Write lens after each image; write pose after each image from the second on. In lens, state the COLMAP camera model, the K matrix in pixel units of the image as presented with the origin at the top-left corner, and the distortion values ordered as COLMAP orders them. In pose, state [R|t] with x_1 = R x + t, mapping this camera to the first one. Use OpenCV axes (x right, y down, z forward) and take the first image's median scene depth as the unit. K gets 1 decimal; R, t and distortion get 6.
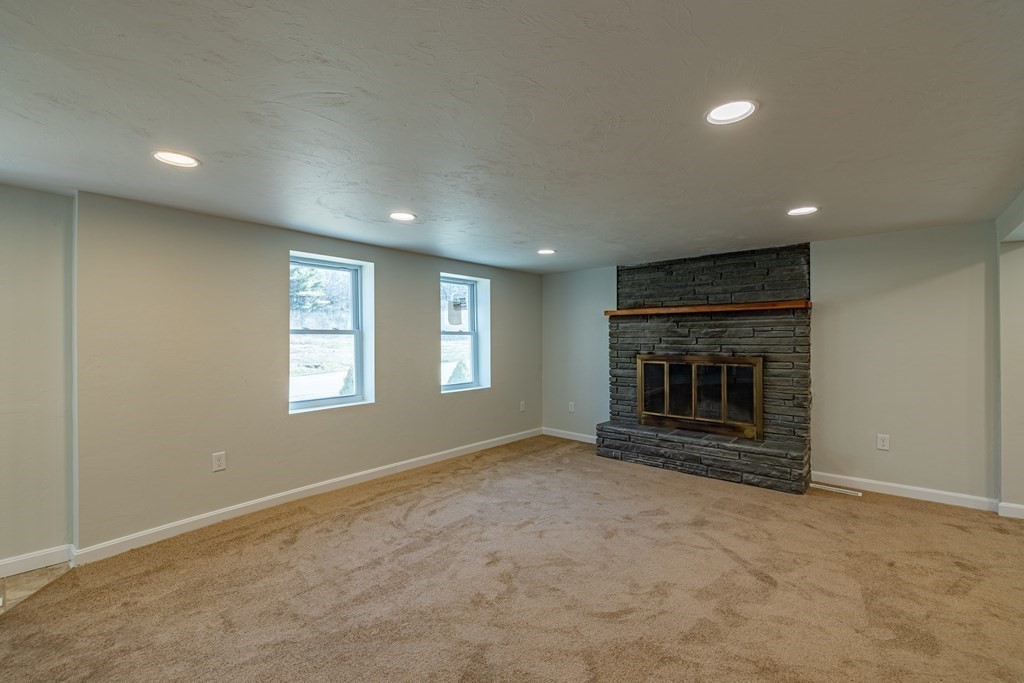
lens RADIAL K [[429.8, 0, 514.2], [0, 429.8, 339.3], [0, 0, 1]] dist [0.001087, -0.000050]
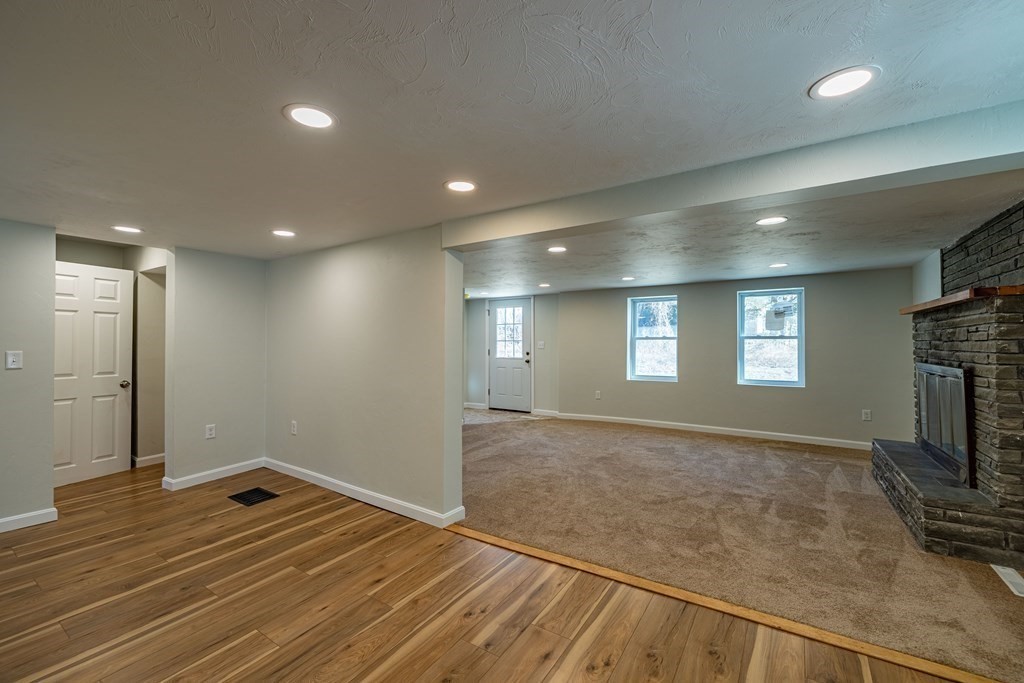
lens RADIAL K [[429.8, 0, 506.2], [0, 429.8, 336.1], [0, 0, 1]] dist [0.001087, -0.000050]
pose [[0.114565, -0.012658, -0.993335, 1.076274], [-0.002152, 0.999913, -0.012990, -0.001731], [0.993413, 0.003626, 0.114528, 0.153703]]
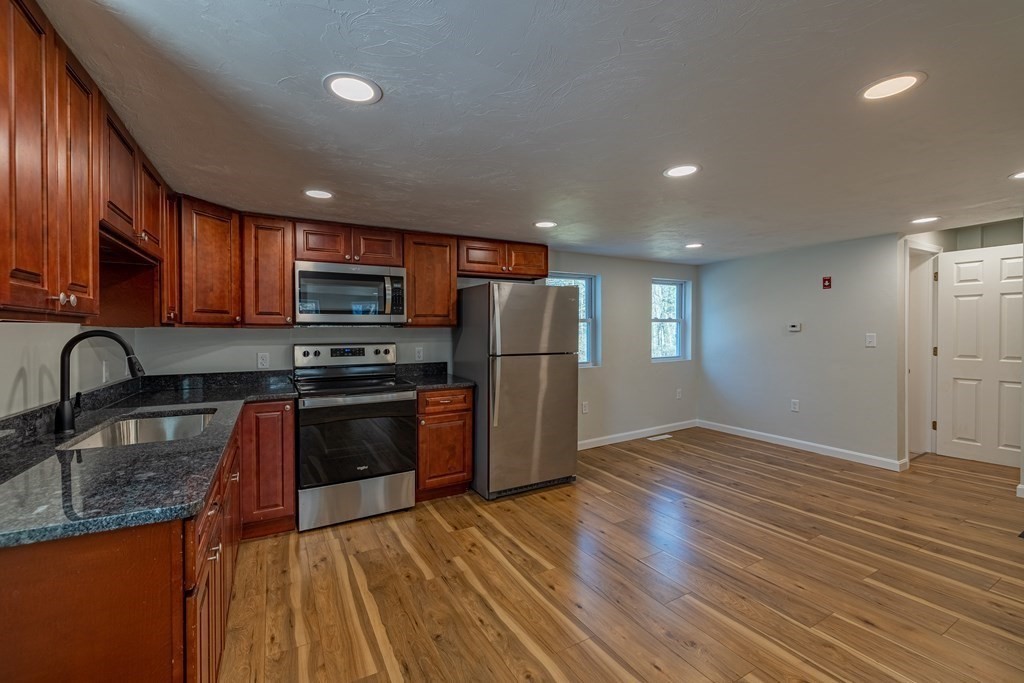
lens RADIAL K [[429.8, 0, 512.9], [0, 429.8, 337.6], [0, 0, 1]] dist [0.001087, -0.000050]
pose [[-0.939173, 0.010090, 0.343297, 0.702308], [0.016955, 0.999712, 0.017000, -0.005472], [-0.343026, 0.021786, -0.939073, 0.590372]]
